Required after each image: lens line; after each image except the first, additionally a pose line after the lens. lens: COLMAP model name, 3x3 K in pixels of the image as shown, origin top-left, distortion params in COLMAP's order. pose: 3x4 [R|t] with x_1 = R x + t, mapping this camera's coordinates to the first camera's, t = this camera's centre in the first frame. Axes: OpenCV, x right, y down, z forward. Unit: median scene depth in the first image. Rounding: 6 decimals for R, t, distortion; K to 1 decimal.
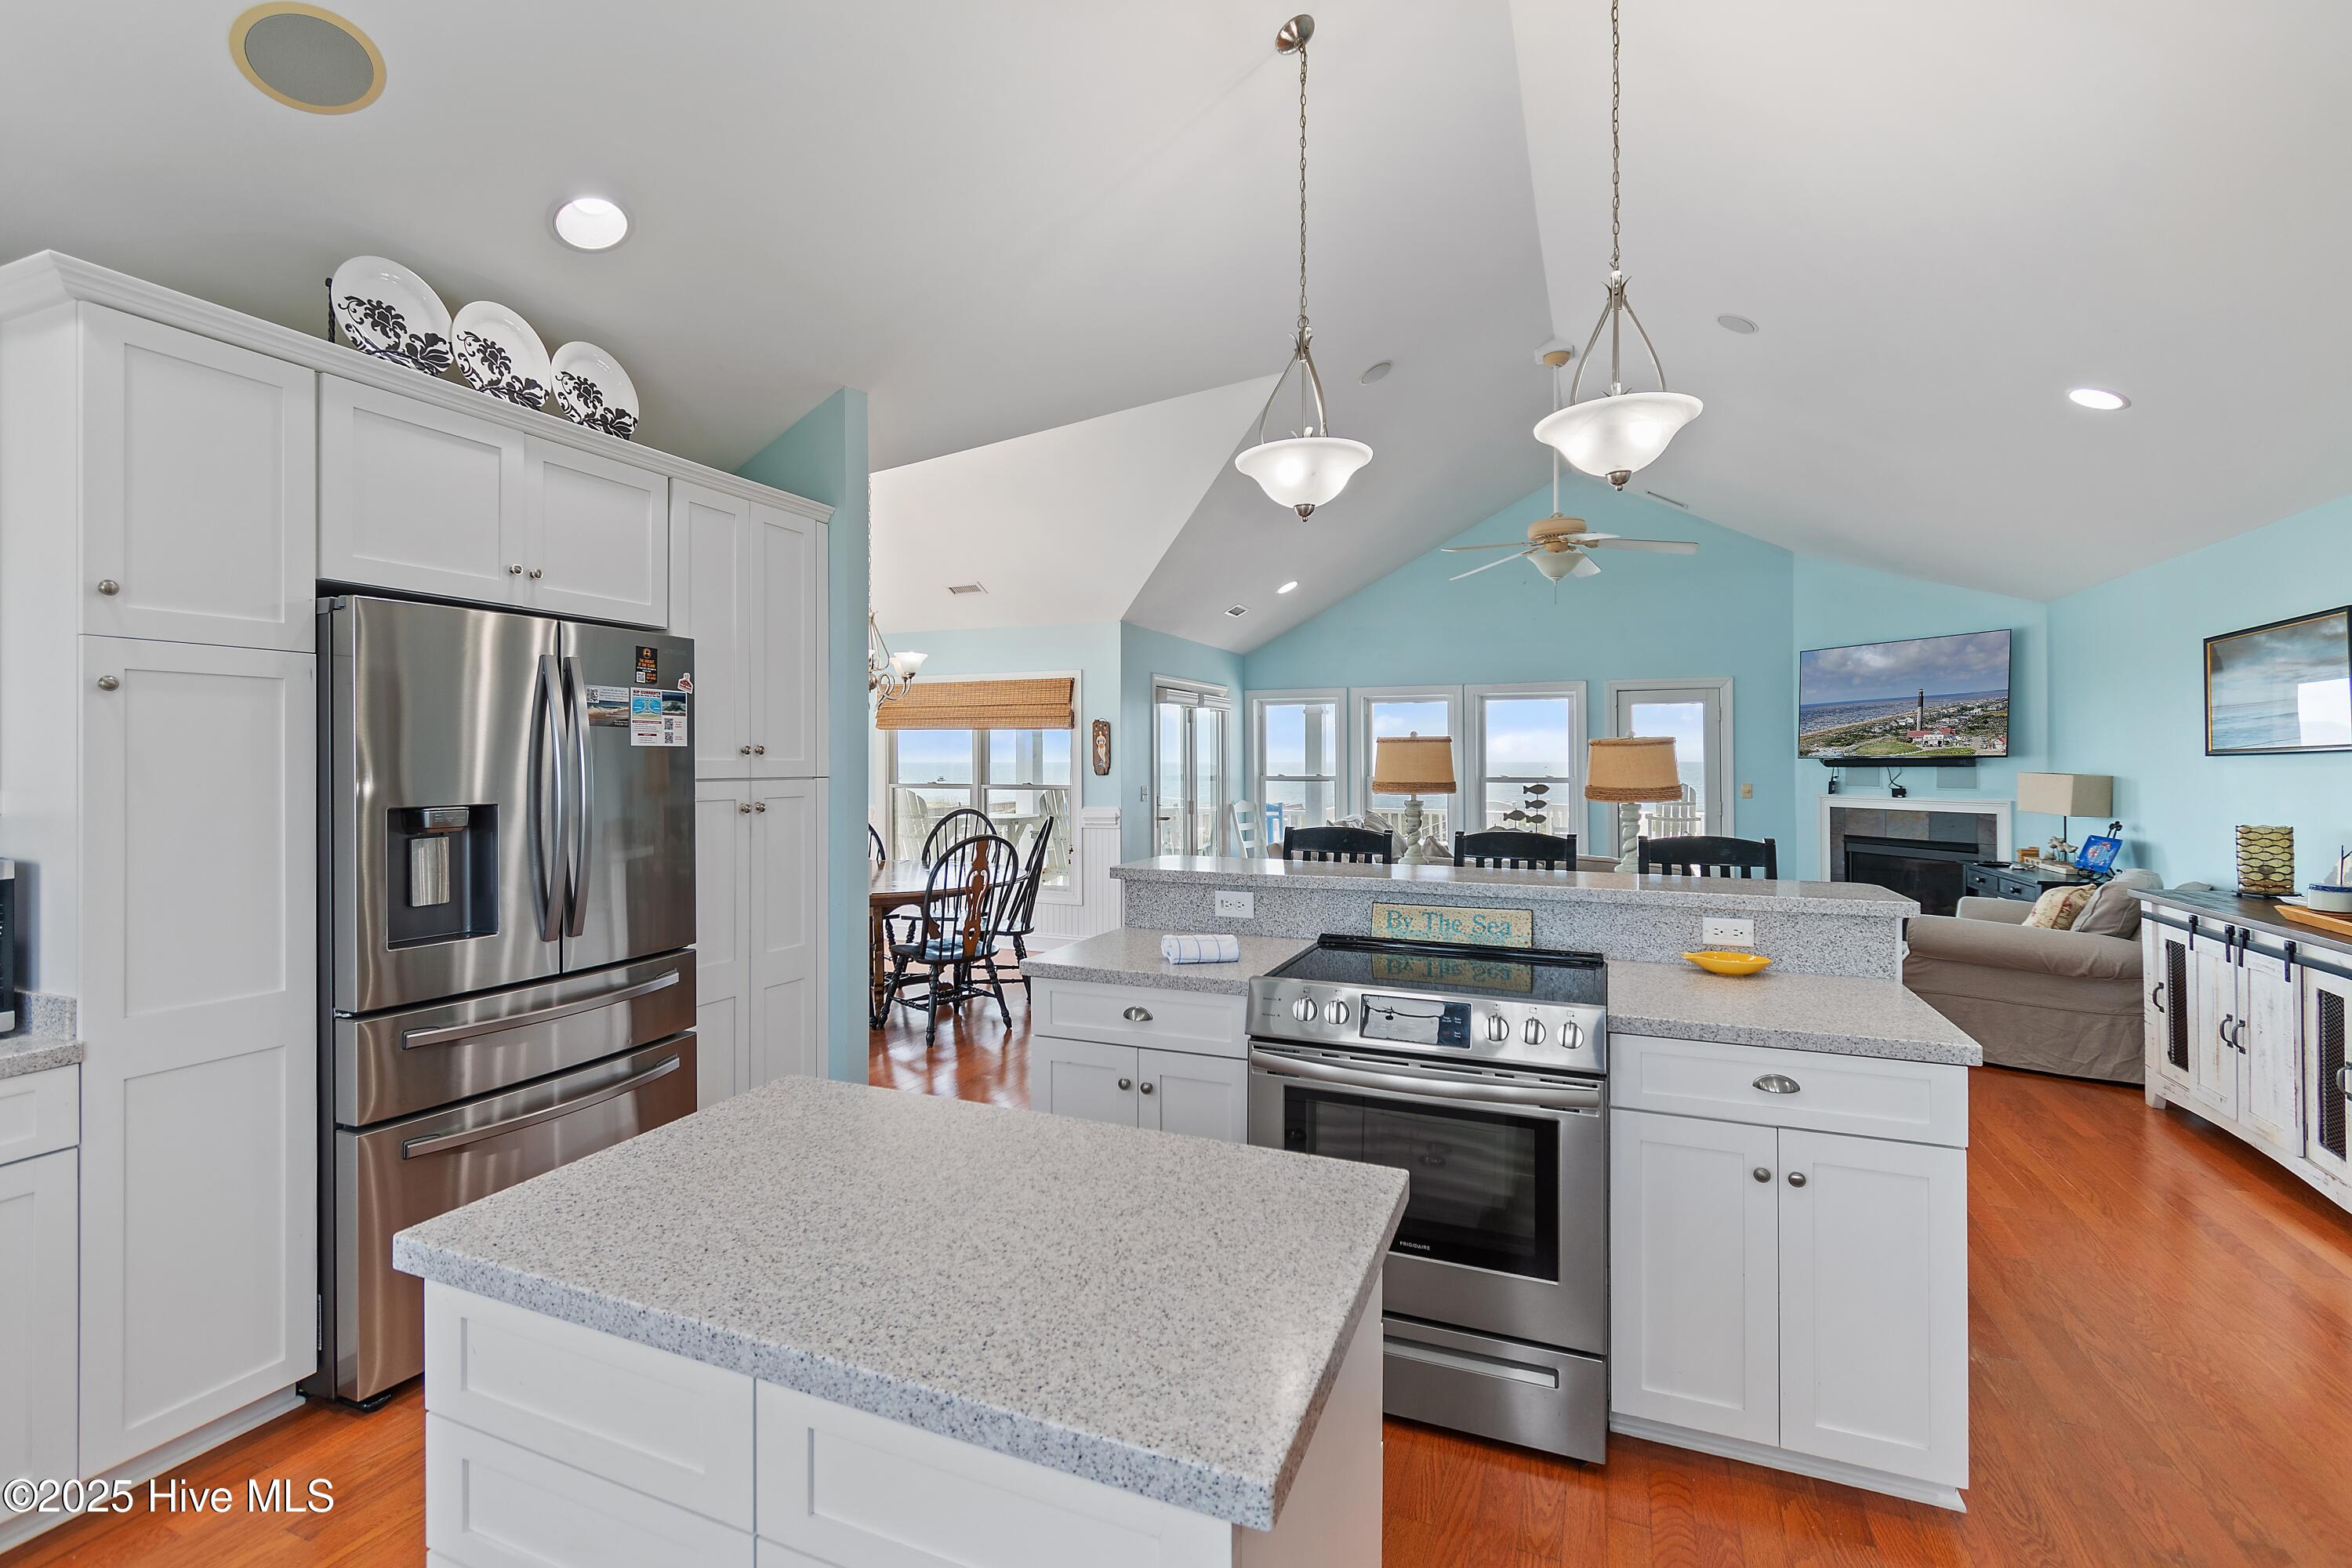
lens RADIAL K [[1046.3, 0, 1167.9], [0, 1046.3, 756.4], [0, 0, 1]] dist [0.001846, -0.001318]
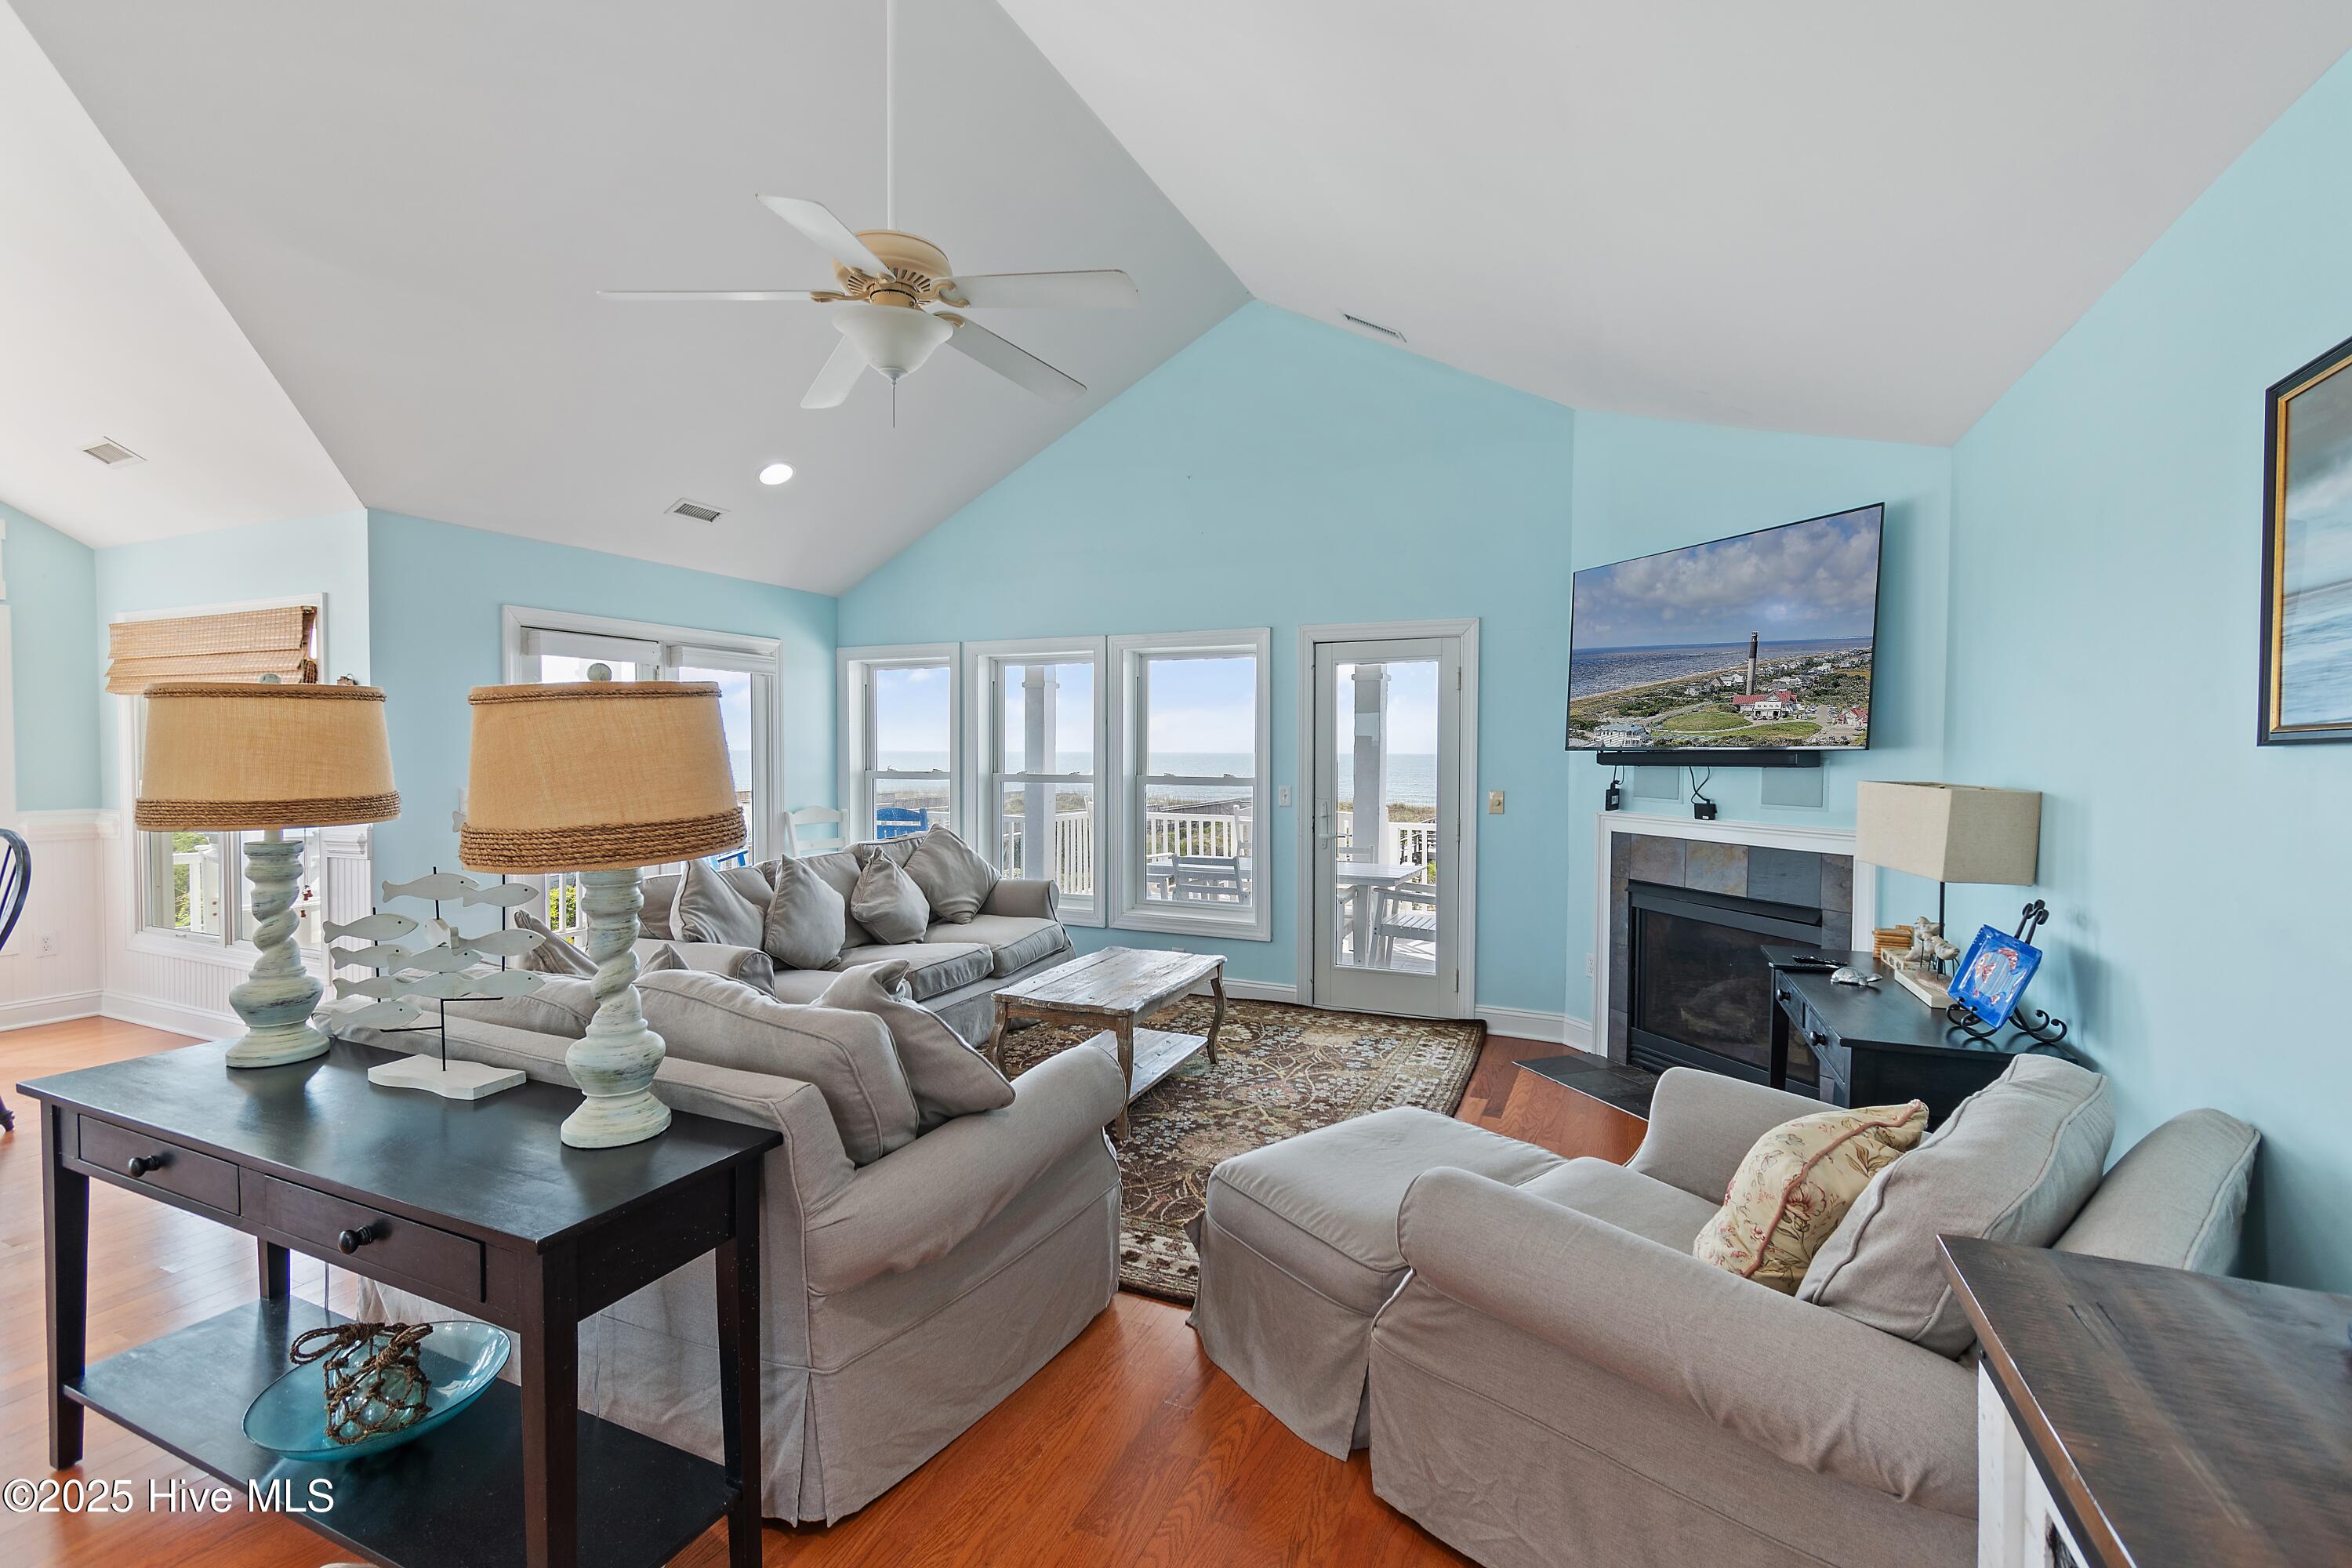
lens RADIAL K [[1032.7, 0, 1171.2], [0, 1032.7, 780.7], [0, 0, 1]] dist [0.002857, -0.000373]
pose [[0.999475, 0.008453, -0.031272, 0.884745], [-0.007416, 0.999424, 0.033111, 0.003165], [0.031534, -0.032862, 0.998962, 0.890545]]
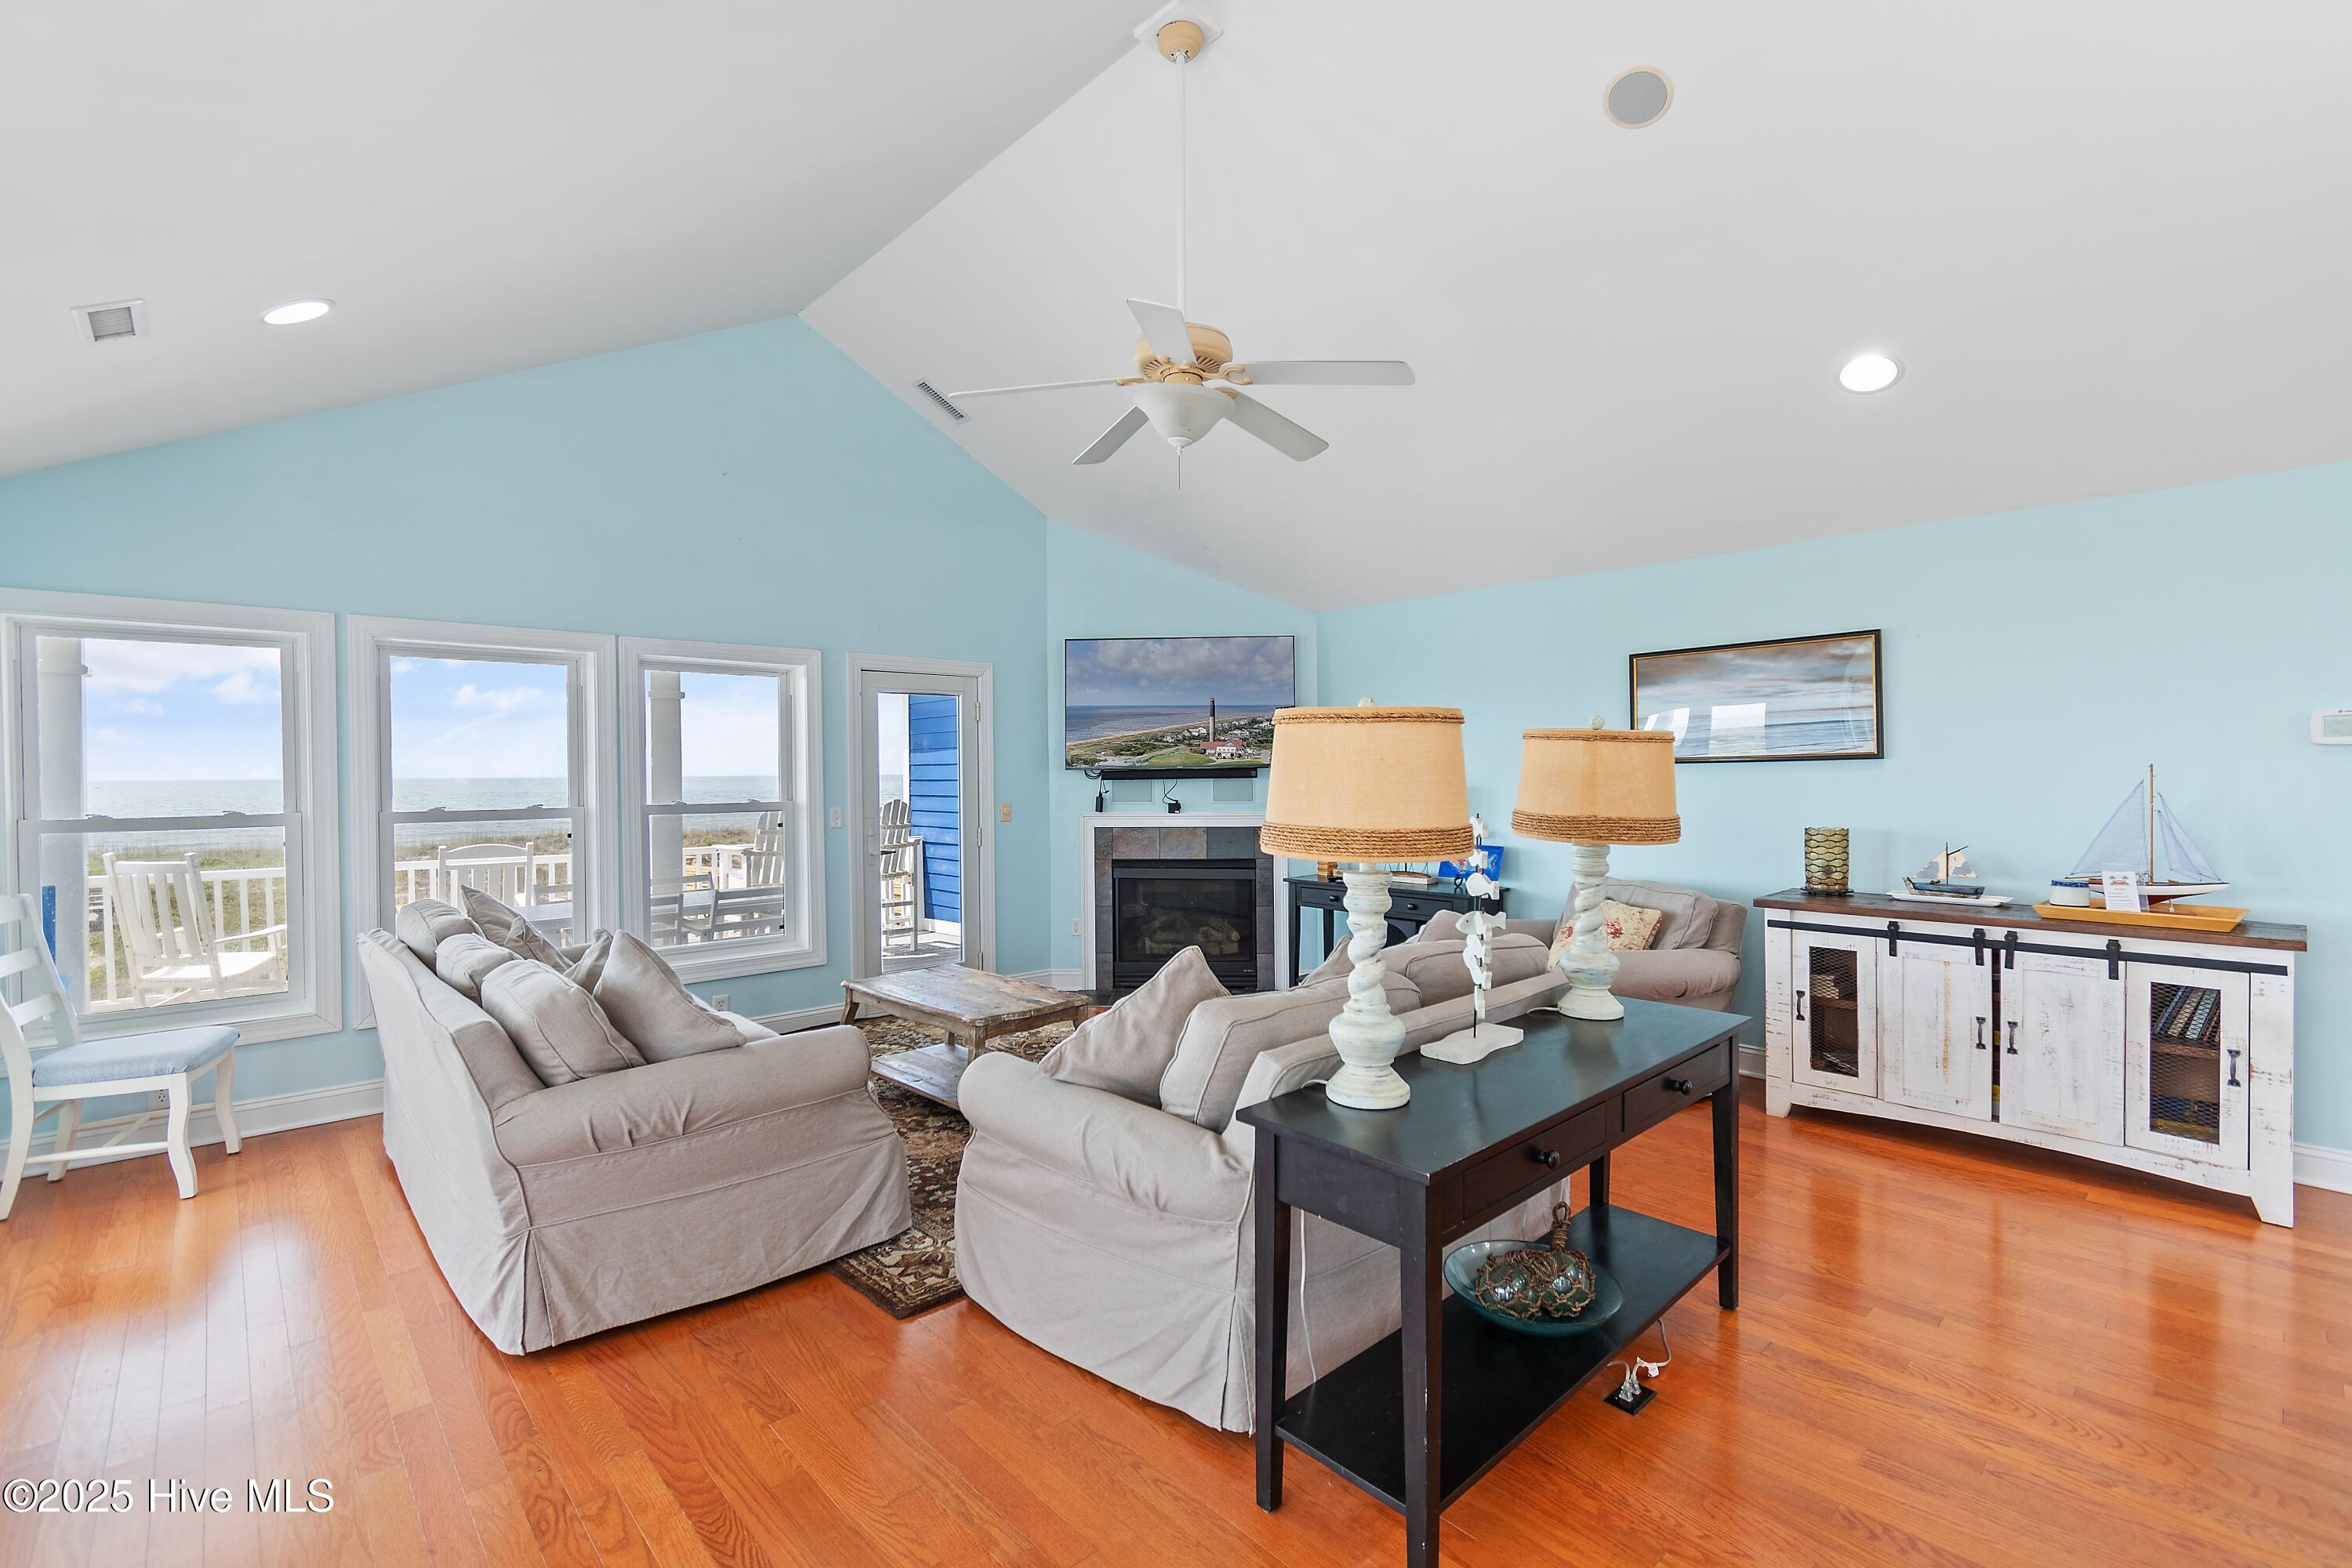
lens RADIAL K [[1032.7, 0, 1171.2], [0, 1032.7, 780.7], [0, 0, 1]] dist [0.002857, -0.000373]
pose [[0.412567, -0.010155, 0.910871, -0.222440], [0.003508, 0.999948, 0.009559, 0.005934], [-0.910920, -0.000749, 0.412582, 1.333001]]
